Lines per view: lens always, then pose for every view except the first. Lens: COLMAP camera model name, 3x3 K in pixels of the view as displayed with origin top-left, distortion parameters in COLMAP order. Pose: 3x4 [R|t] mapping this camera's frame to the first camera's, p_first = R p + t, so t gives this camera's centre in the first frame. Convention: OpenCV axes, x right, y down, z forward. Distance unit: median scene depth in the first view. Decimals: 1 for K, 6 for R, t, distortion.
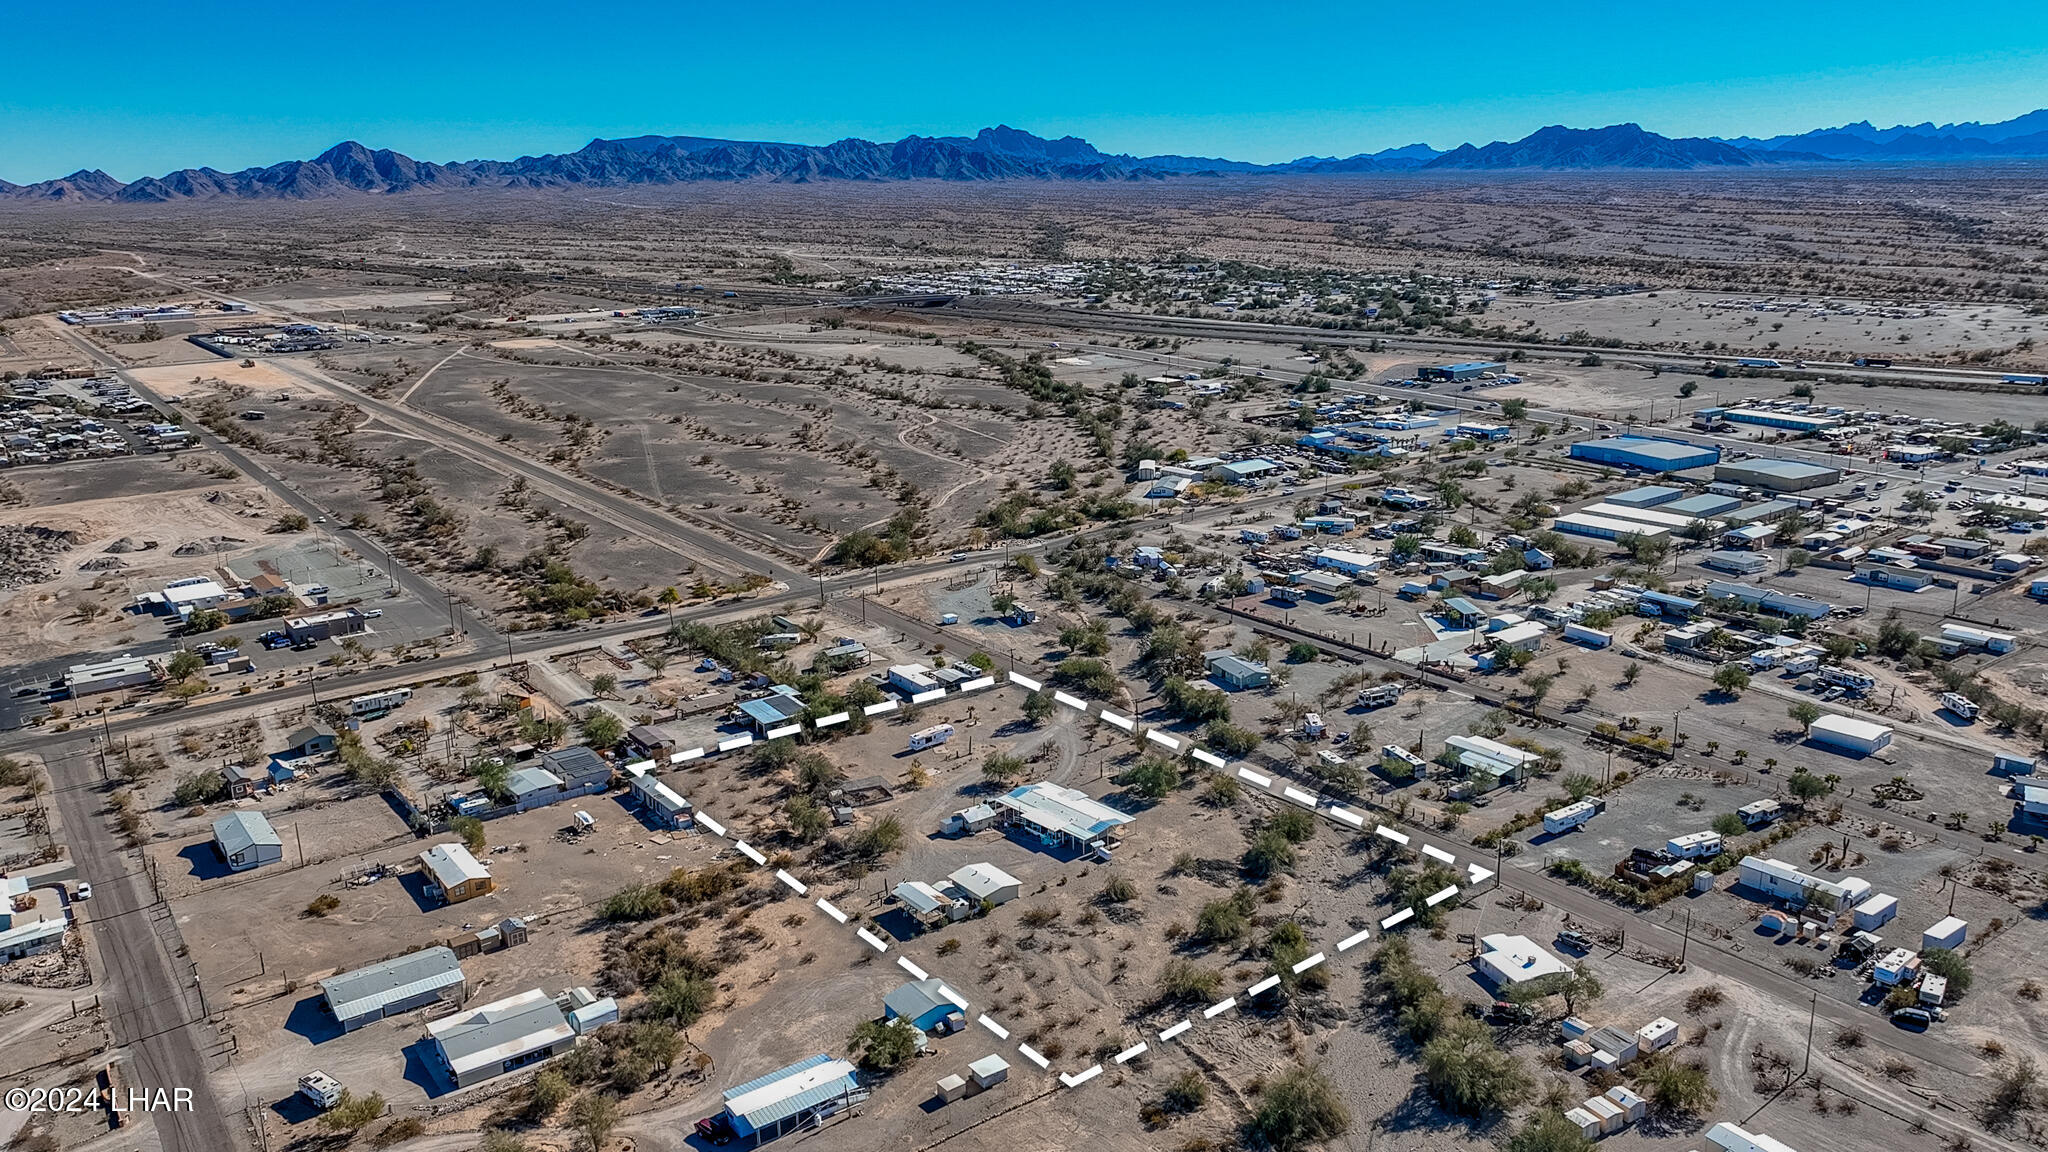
lens RADIAL K [[1446.5, 0, 1013.4], [0, 1446.5, 578.0], [0, 0, 1]] dist [0.023404, 0.000776]
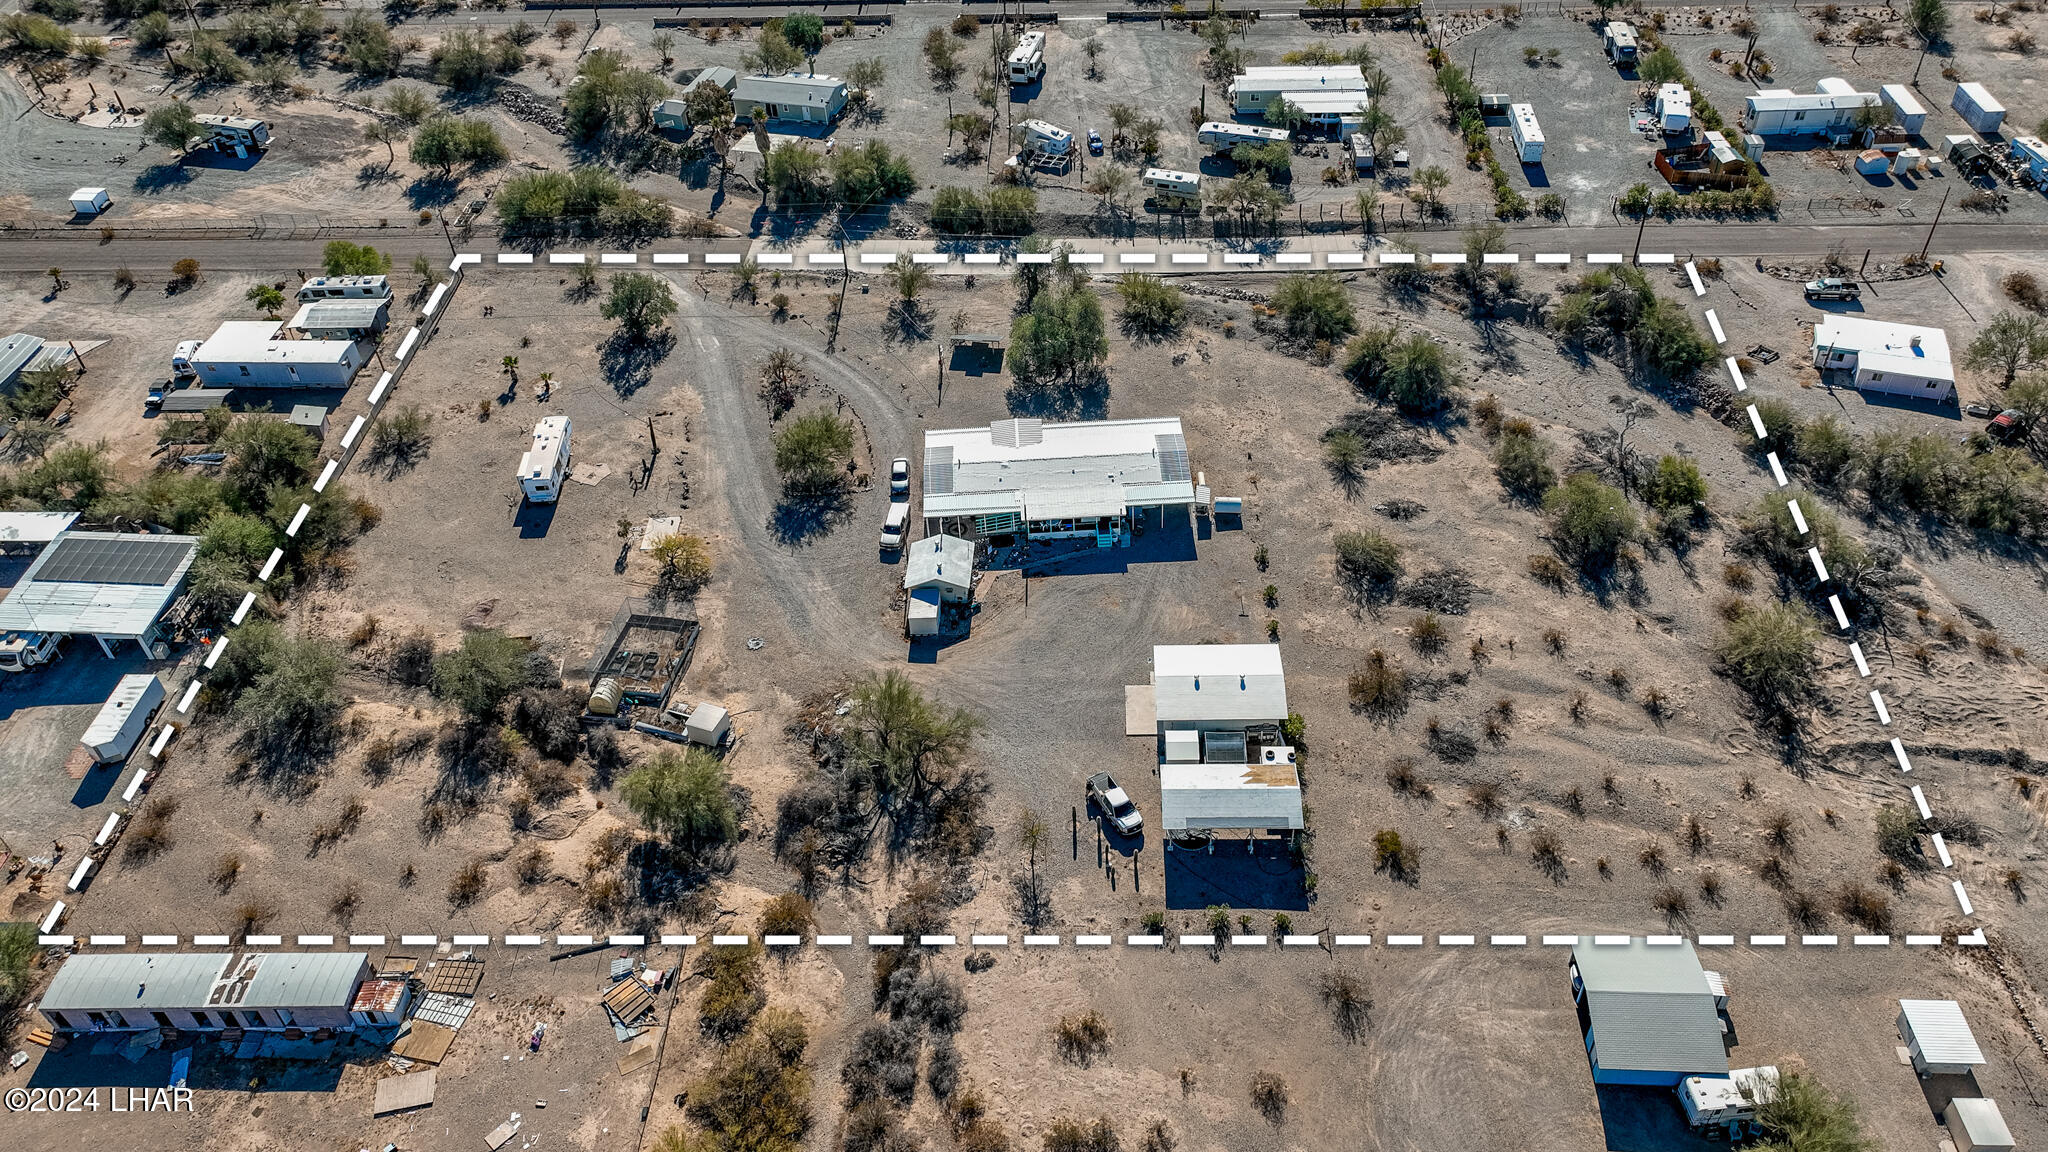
lens RADIAL K [[1485.2, 0, 1051.0], [0, 1485.2, 564.1], [0, 0, 1]] dist [0.006940, 0.006500]
pose [[0.616149, -0.518141, 0.593203, -0.266456], [0.213394, 0.834799, 0.507517, -0.068354], [-0.758171, -0.186121, 0.624929, 0.616033]]
